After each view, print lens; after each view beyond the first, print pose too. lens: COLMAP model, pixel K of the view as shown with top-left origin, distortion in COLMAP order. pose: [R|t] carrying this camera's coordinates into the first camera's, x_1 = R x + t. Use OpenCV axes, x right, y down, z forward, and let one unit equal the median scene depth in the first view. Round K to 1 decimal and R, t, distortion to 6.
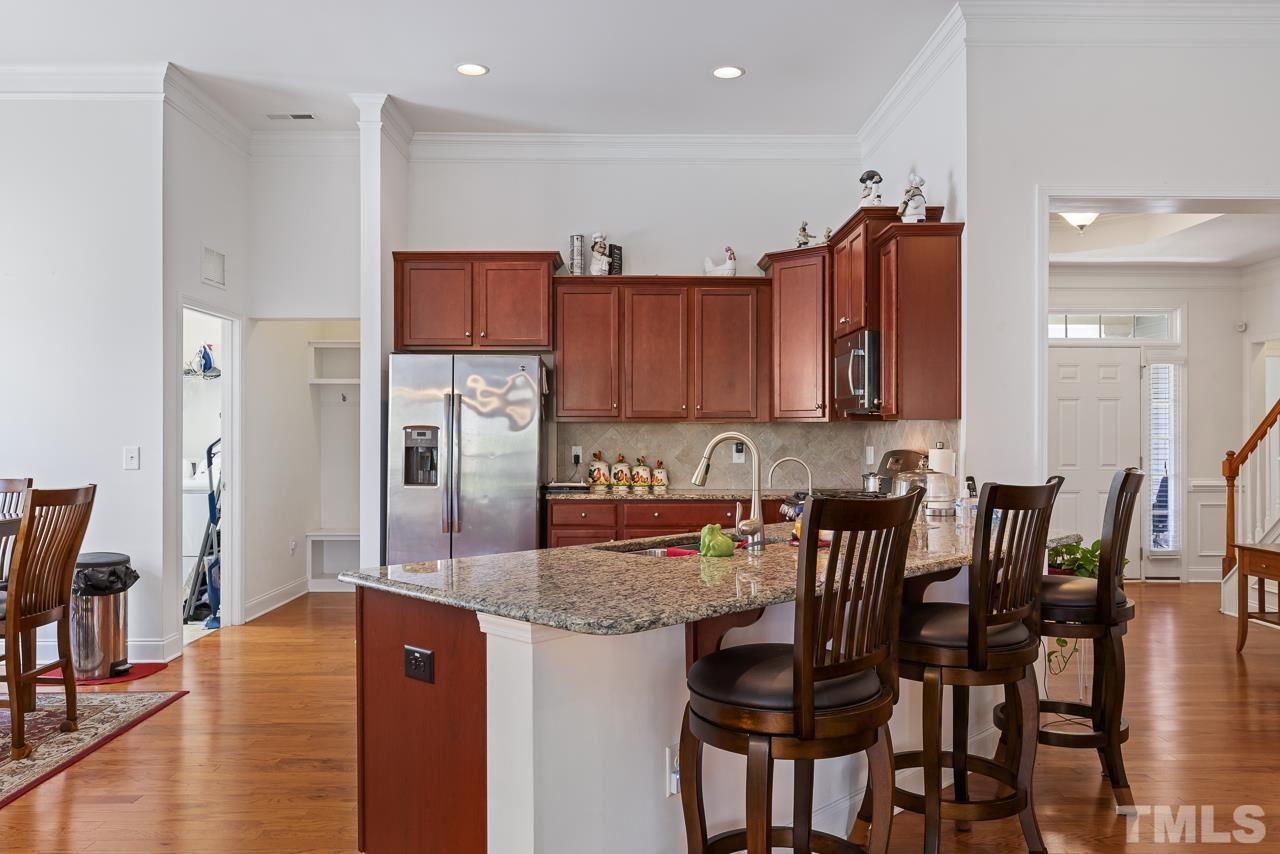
lens RADIAL K [[953.2, 0, 640.0], [0, 953.2, 427.0], [0, 0, 1]] dist [-0.000189, 0.000946]
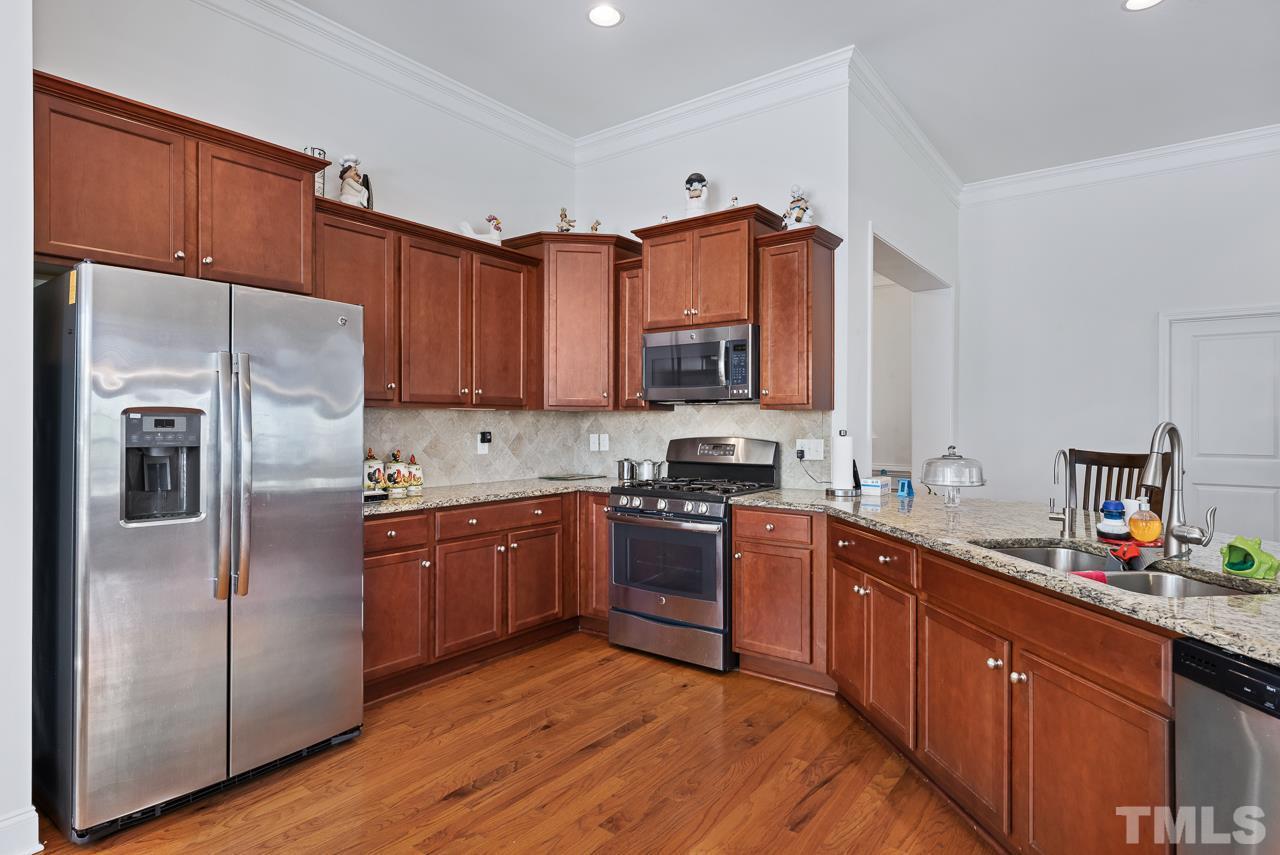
lens RADIAL K [[679.2, 0, 647.0], [0, 679.2, 417.6], [0, 0, 1]] dist [-0.000989, 0.000109]
pose [[0.611095, 0.005624, 0.791538, -0.365562], [-0.008010, 0.999967, -0.000921, 0.002490], [-0.791517, -0.005777, 0.611120, 0.551342]]
